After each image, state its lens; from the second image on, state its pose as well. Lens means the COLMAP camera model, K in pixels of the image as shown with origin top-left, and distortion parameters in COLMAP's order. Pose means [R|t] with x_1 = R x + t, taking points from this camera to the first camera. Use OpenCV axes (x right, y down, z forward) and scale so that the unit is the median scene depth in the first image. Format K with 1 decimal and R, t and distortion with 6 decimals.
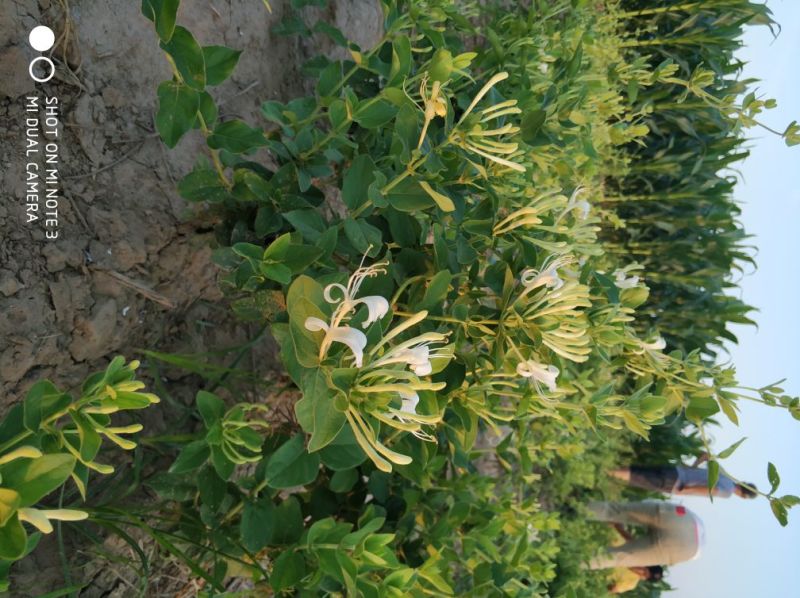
lens RADIAL K [[604.6, 0, 412.0], [0, 604.6, 290.2], [0, 0, 1]] dist [0.003629, -0.001798]
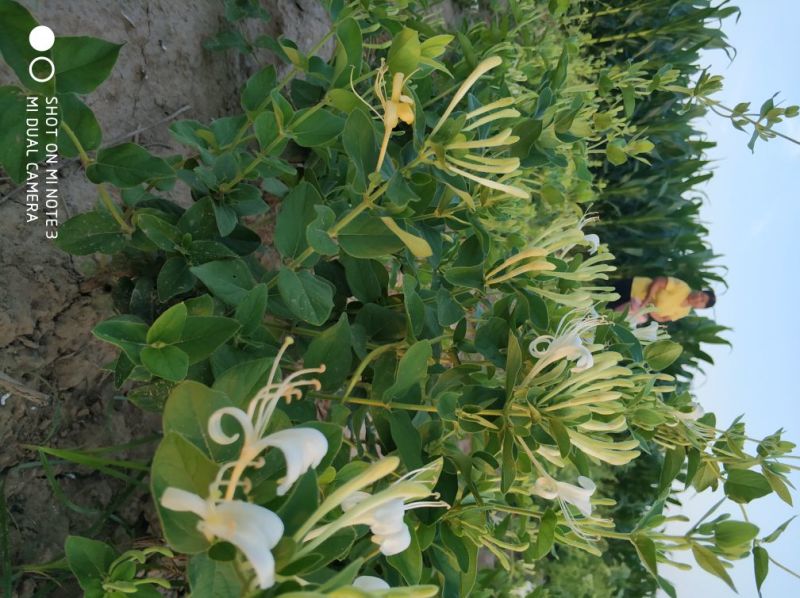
lens RADIAL K [[596.9, 0, 400.0], [0, 596.9, 299.0], [0, 0, 1]] dist [0.001223, -0.000349]
pose [[0.998817, -0.040764, 0.026518, 0.008916], [0.041705, 0.998483, -0.035957, -0.041316], [-0.025012, 0.037021, 0.999001, 0.217047]]
